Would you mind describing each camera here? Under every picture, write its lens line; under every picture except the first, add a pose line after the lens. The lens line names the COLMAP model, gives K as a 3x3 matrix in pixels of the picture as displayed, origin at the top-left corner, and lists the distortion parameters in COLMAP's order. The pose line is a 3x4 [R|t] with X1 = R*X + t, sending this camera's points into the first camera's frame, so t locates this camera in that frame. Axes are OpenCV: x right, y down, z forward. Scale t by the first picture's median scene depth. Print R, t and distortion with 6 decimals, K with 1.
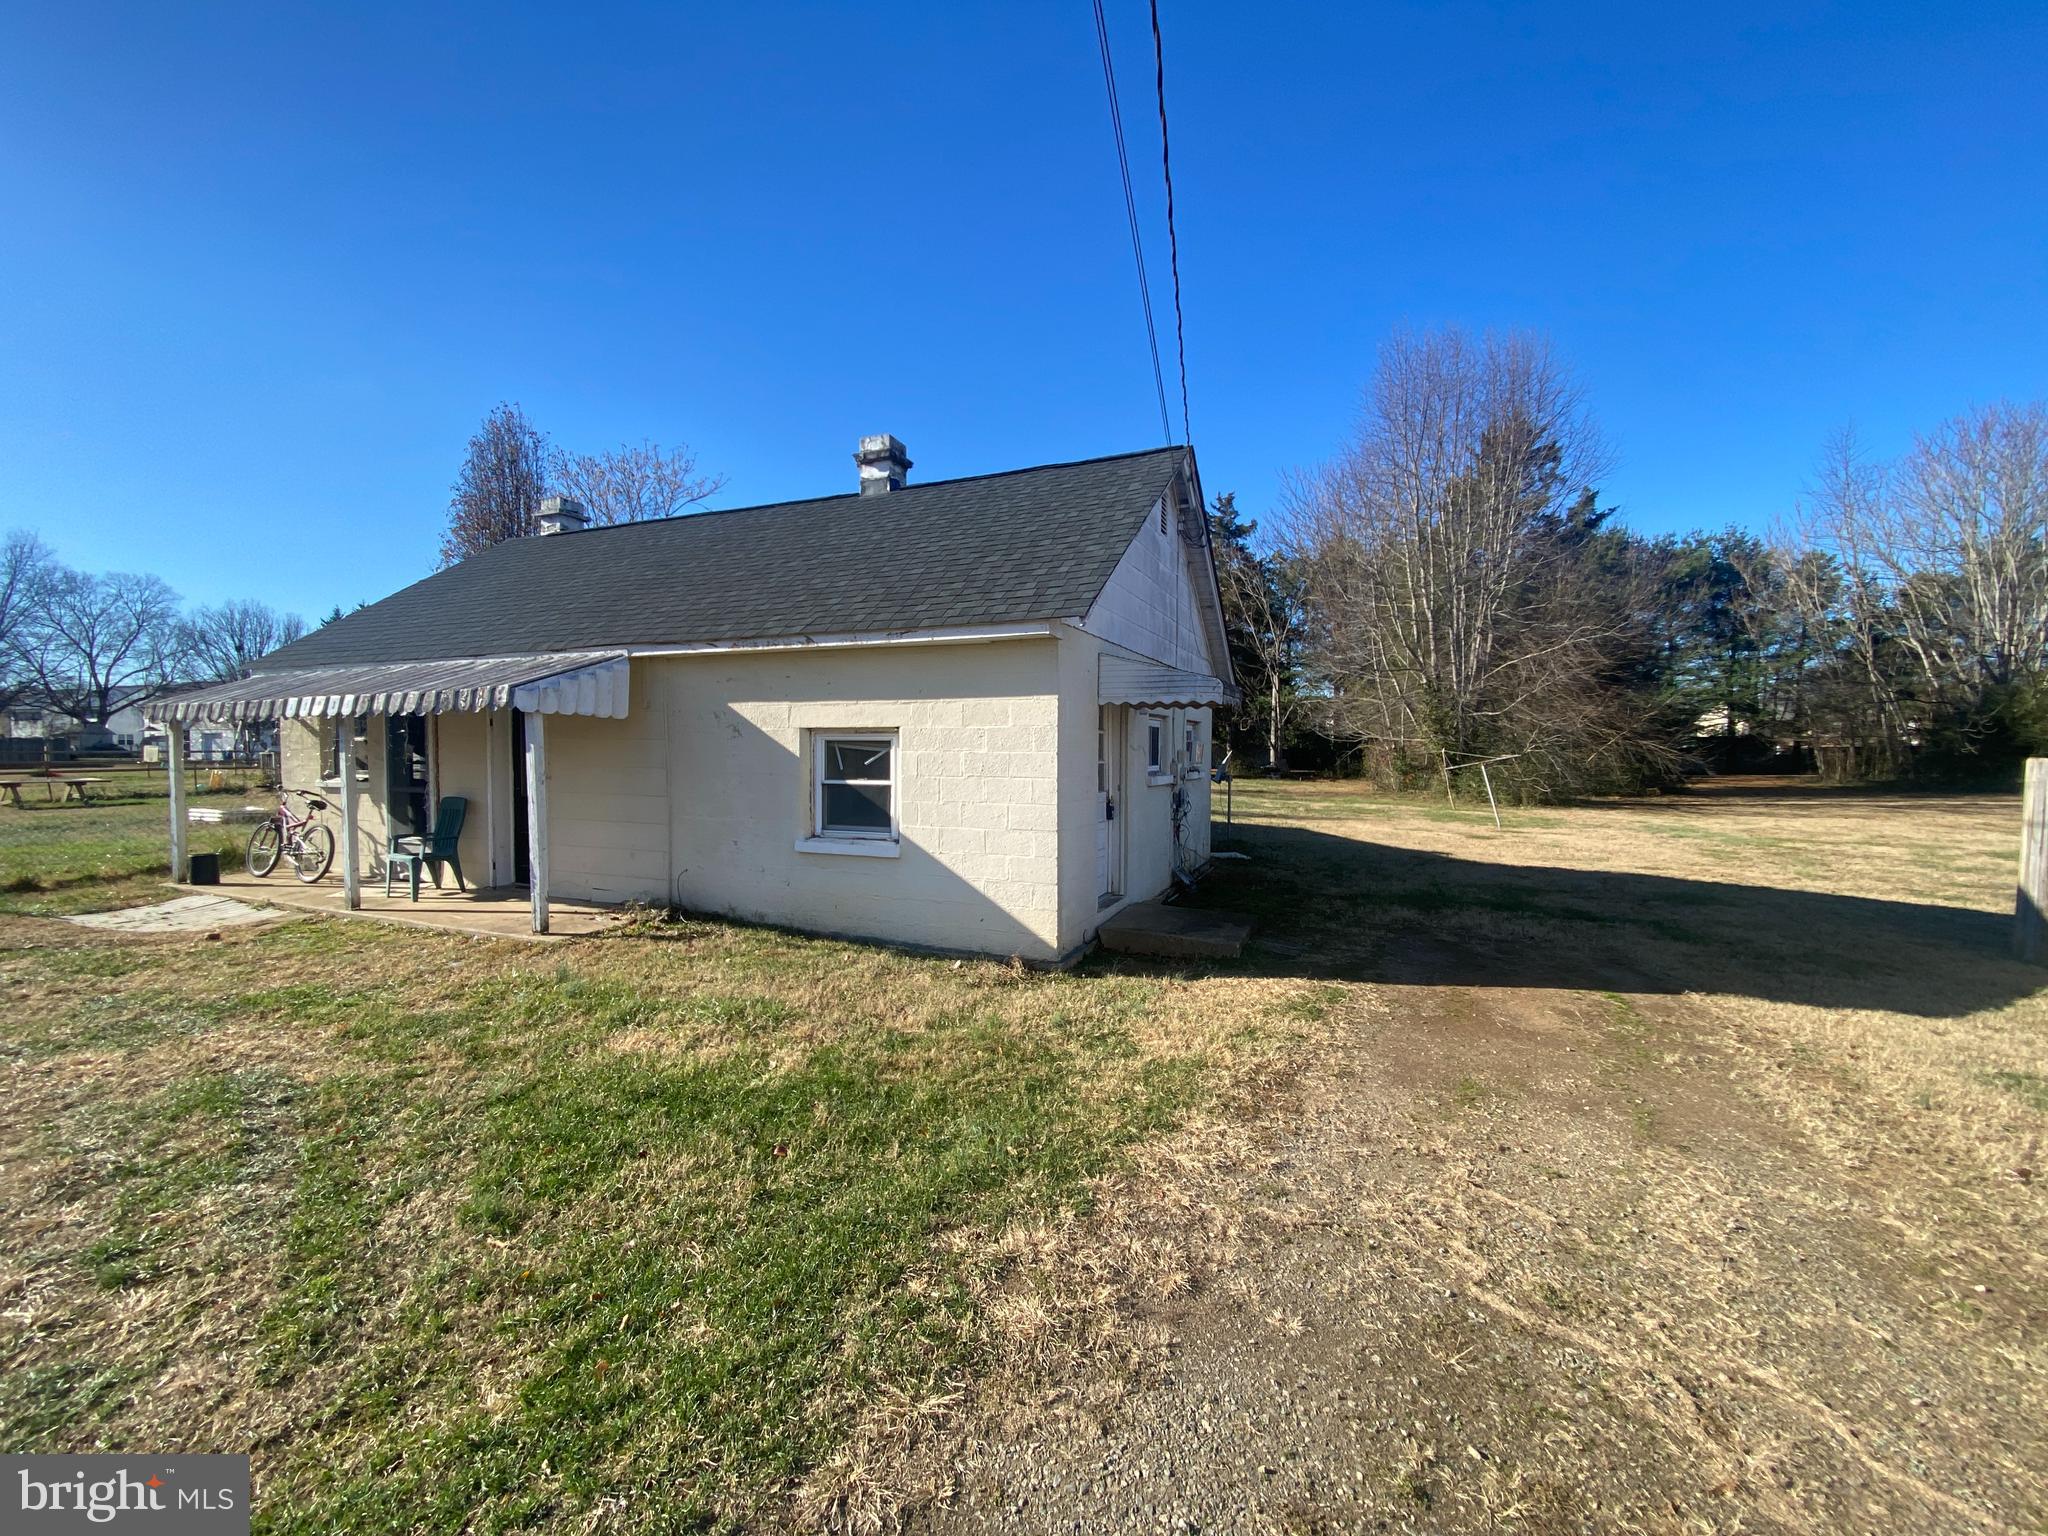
lens RADIAL K [[828.6, 0, 1022.0], [0, 828.6, 773.7], [0, 0, 1]] dist [0.008257, -0.016763]
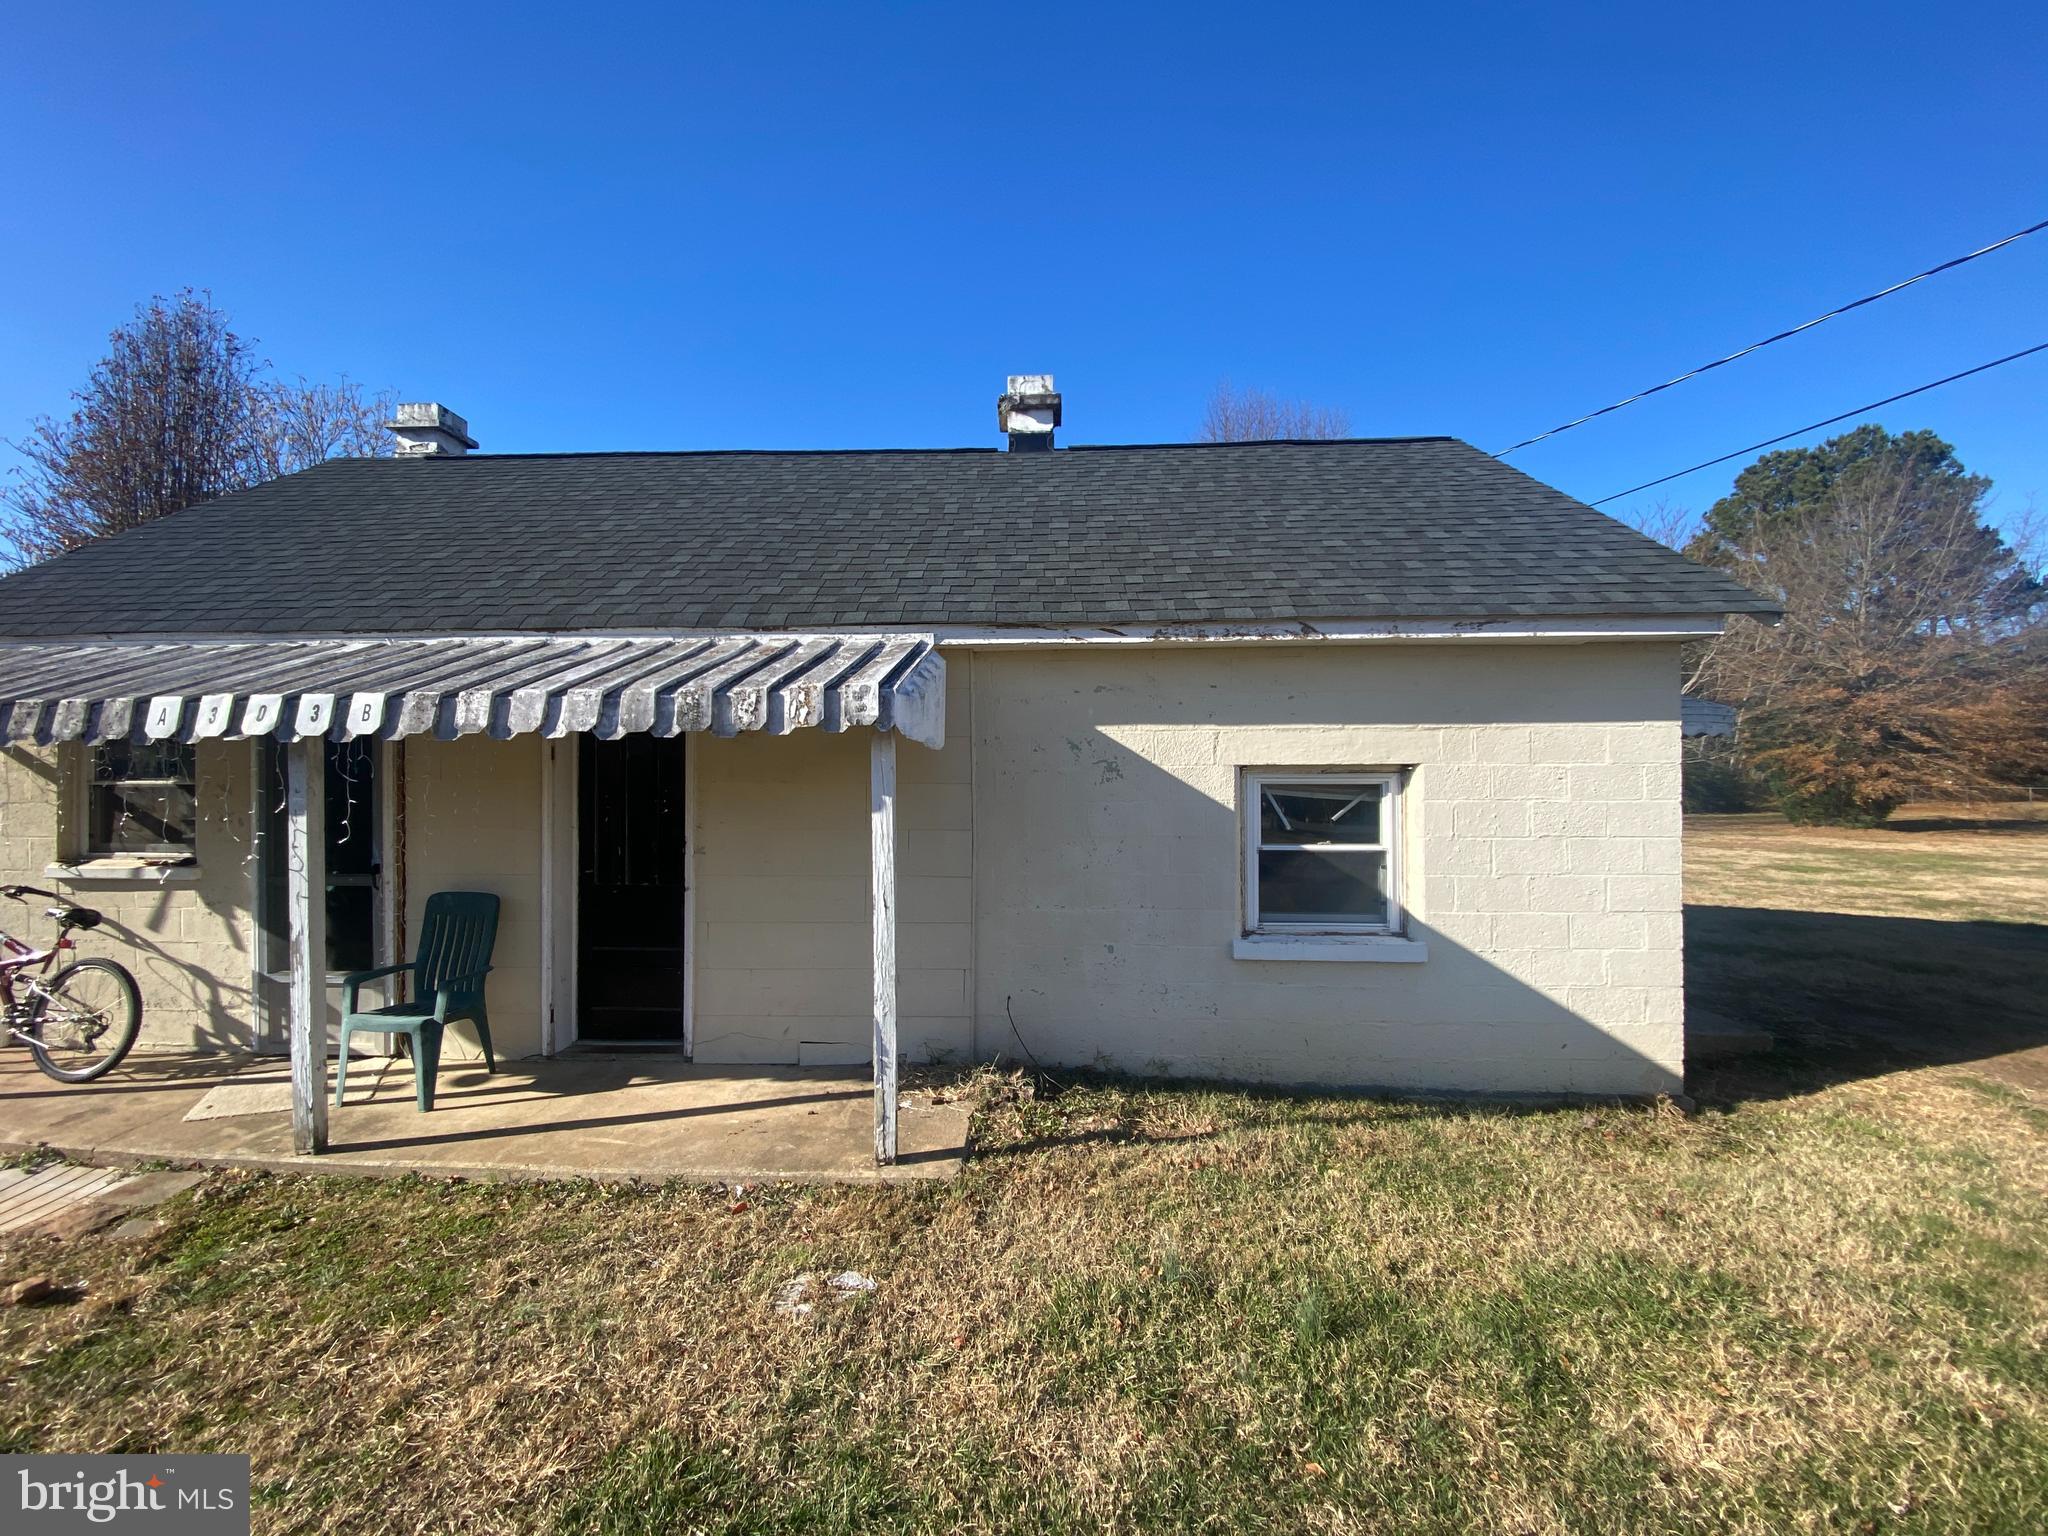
lens RADIAL K [[833.3, 0, 1021.9], [0, 833.3, 771.1], [0, 0, 1]] dist [0.010214, -0.017210]
pose [[0.936474, 0.000348, 0.350736, -0.357897], [0.014982, 0.999047, -0.040992, -0.014669], [-0.350416, 0.043643, 0.935577, 0.247842]]
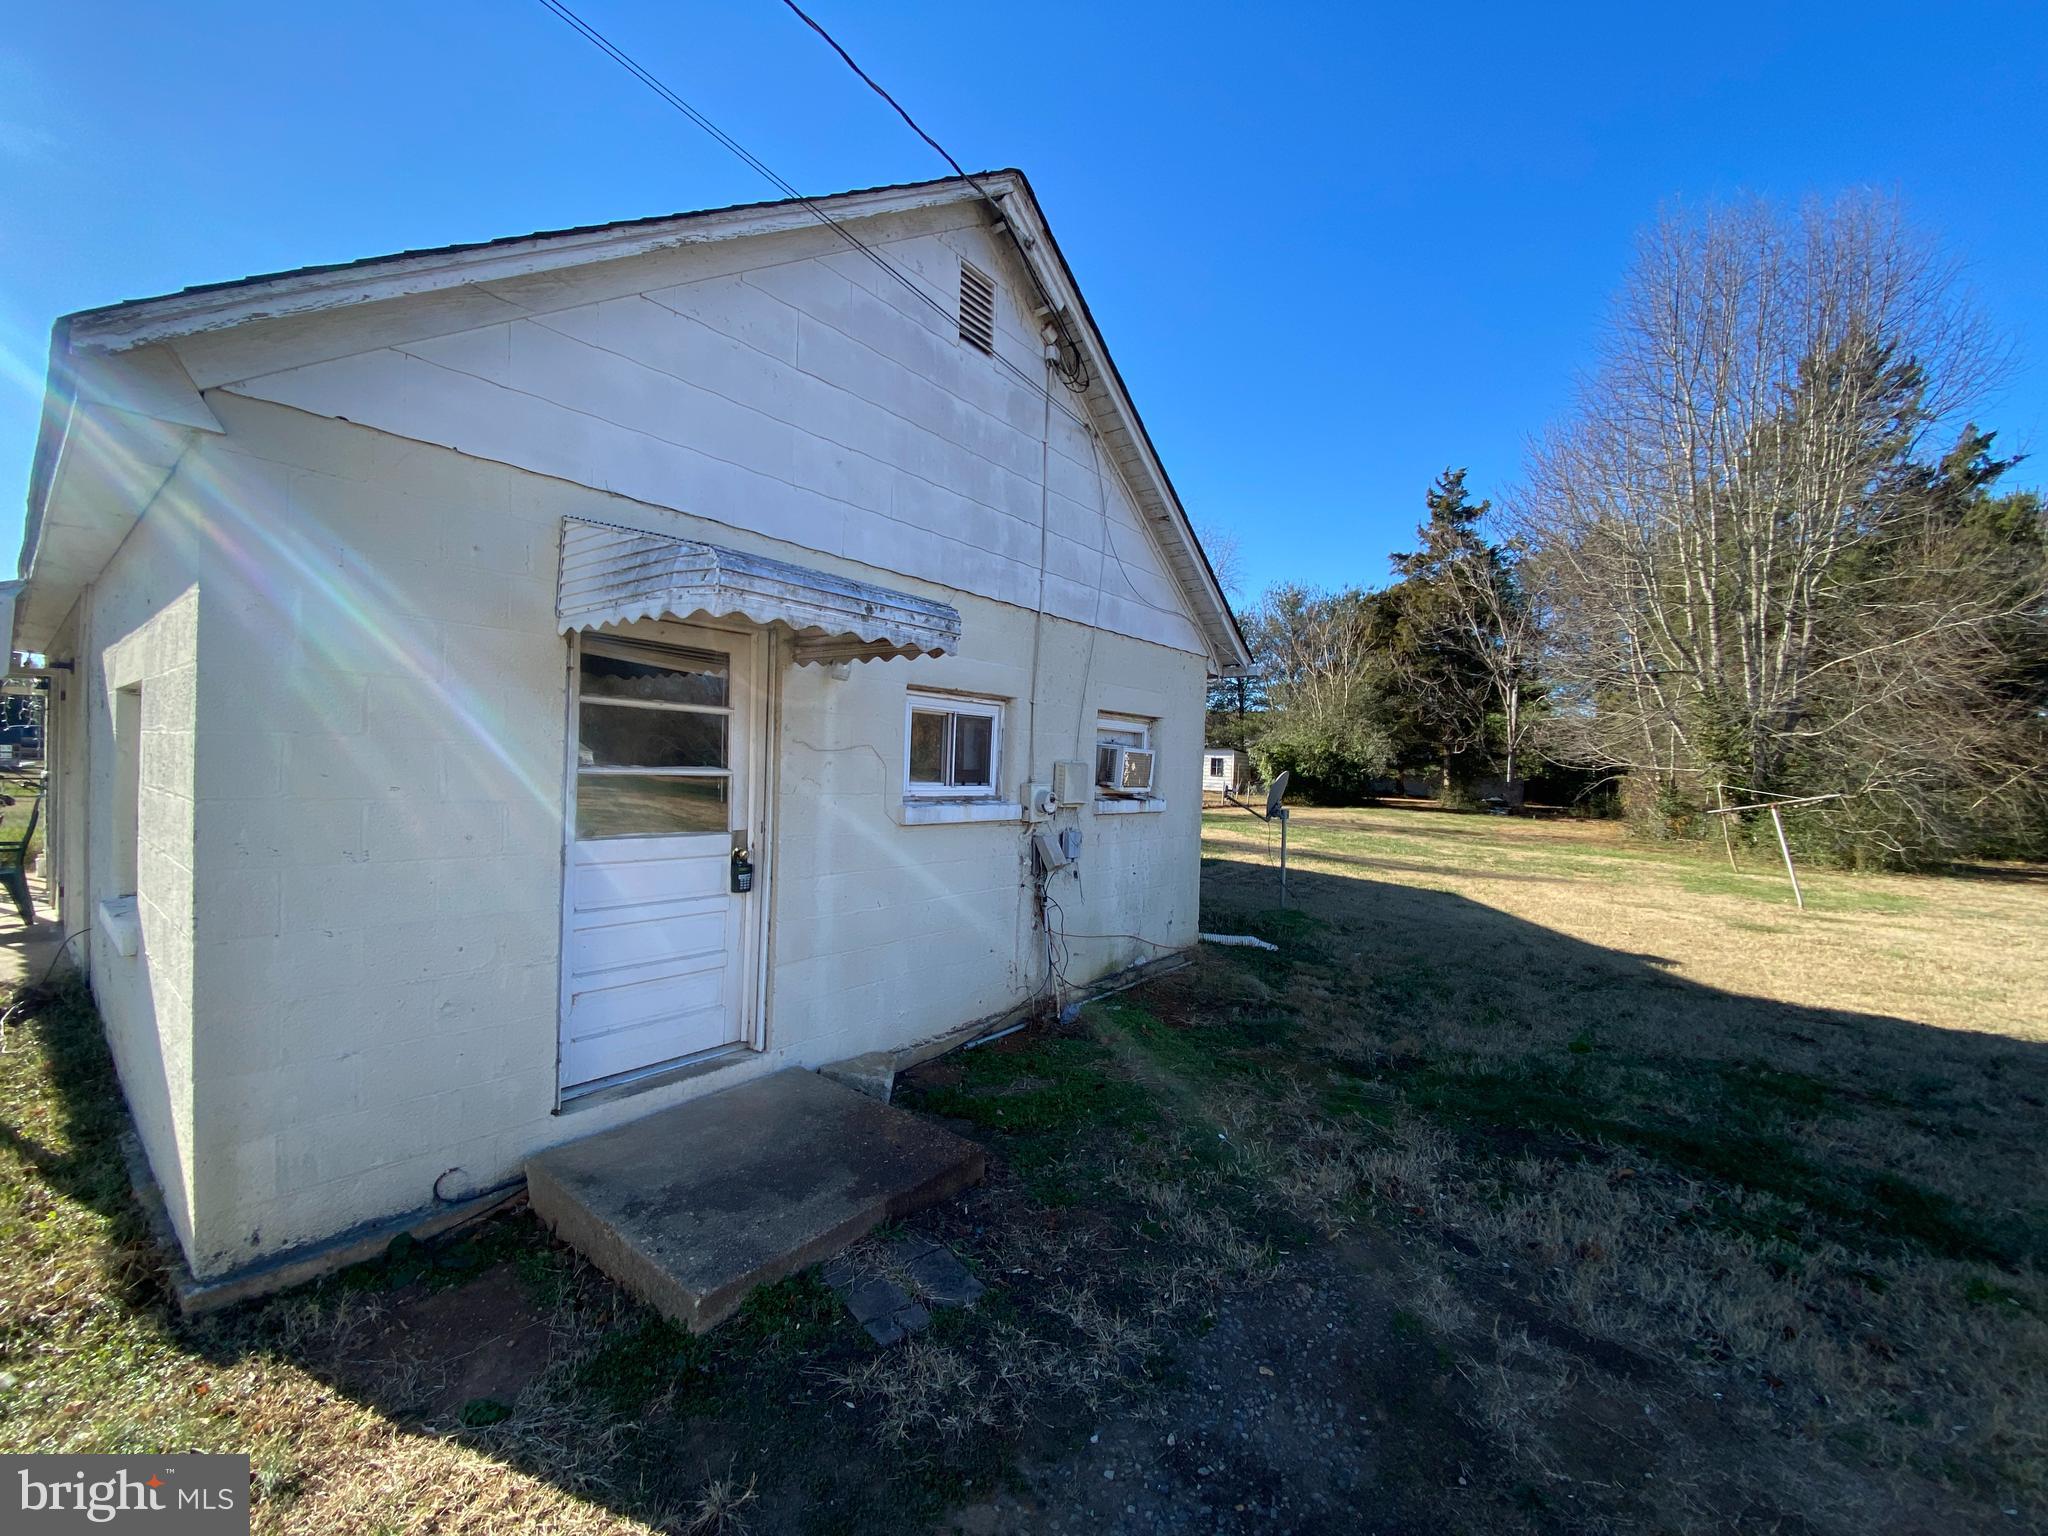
lens RADIAL K [[827.4, 0, 1038.3], [0, 827.4, 769.5], [0, 0, 1]] dist [0.006832, -0.016600]
pose [[0.966078, 0.028398, -0.256686, 0.259529], [-0.035755, 0.999071, -0.024041, -0.007697], [0.255765, 0.032403, 0.966196, 0.369068]]
